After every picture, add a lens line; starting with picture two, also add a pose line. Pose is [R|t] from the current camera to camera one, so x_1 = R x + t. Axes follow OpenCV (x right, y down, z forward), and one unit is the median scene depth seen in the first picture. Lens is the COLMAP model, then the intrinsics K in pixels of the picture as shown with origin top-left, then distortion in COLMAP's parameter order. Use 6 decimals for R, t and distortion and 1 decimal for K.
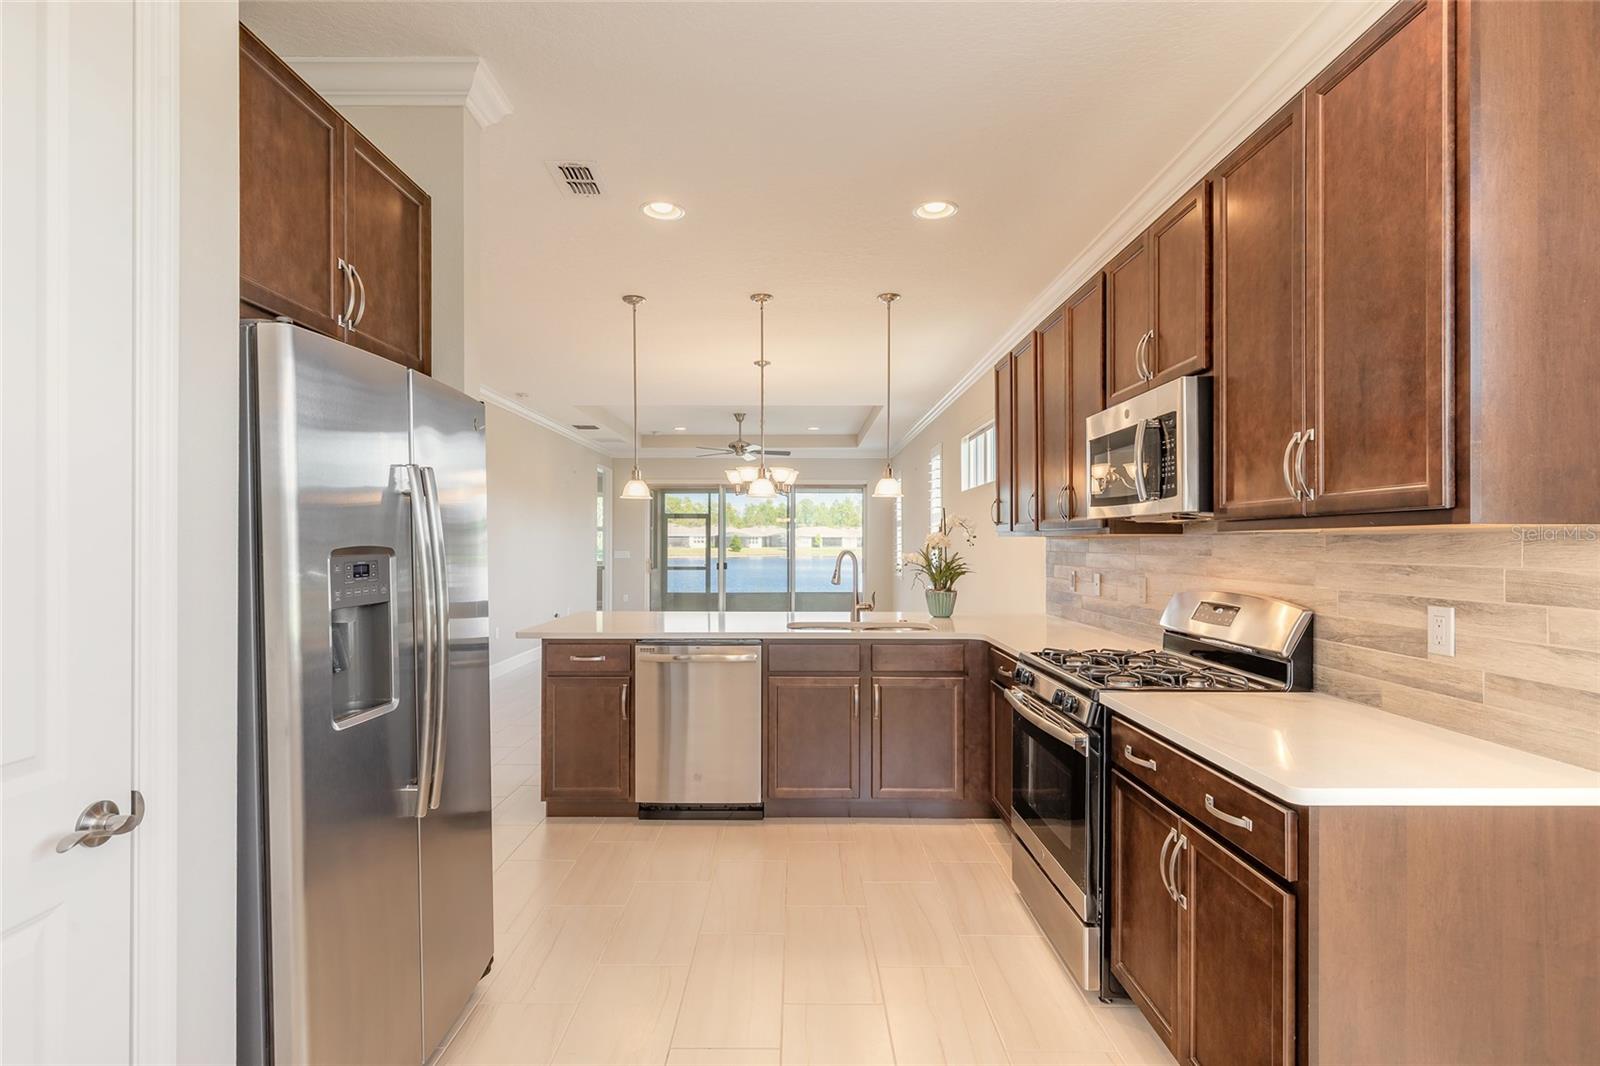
lens RADIAL K [[752.4, 0, 794.8], [0, 752.4, 537.8], [0, 0, 1]] dist [-0.003214, -0.000143]
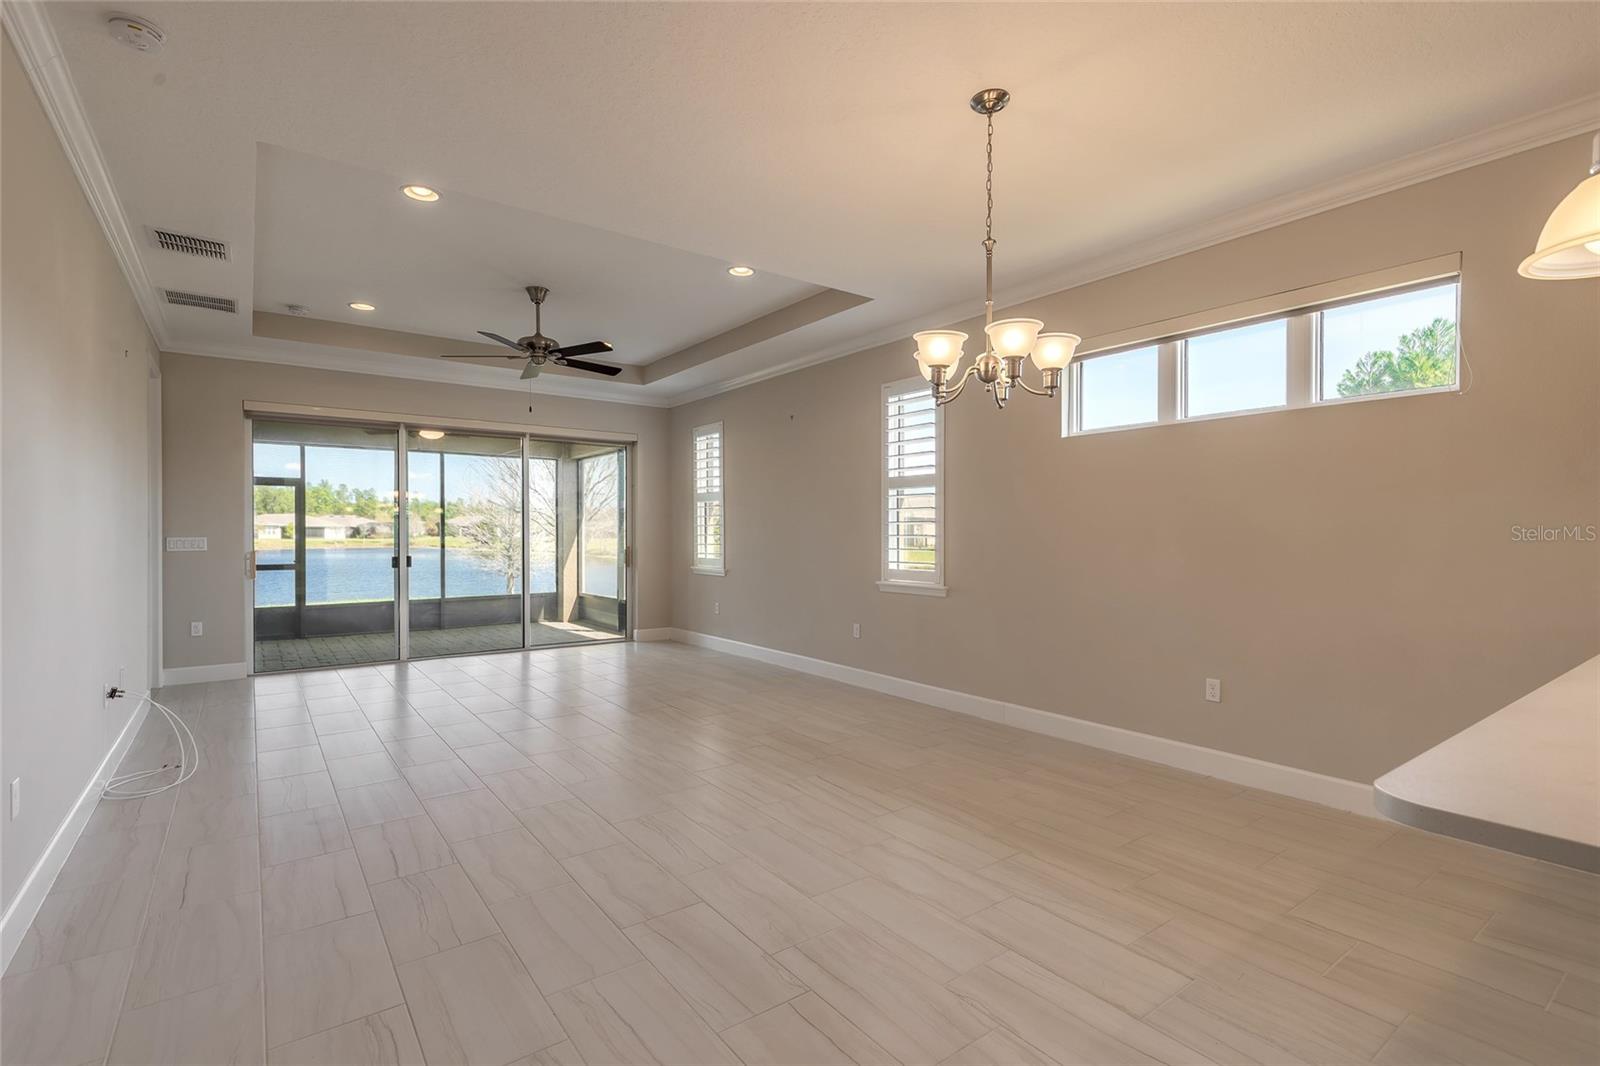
lens RADIAL K [[737.7, 0, 780.6], [0, 737.7, 533.8], [0, 0, 1]] dist [0.044577, -0.000187]
pose [[0.814176, 0.002254, 0.580614, -1.366785], [-0.005802, 0.999974, 0.004254, 0.078312], [-0.580589, -0.006833, 0.814168, 2.402903]]
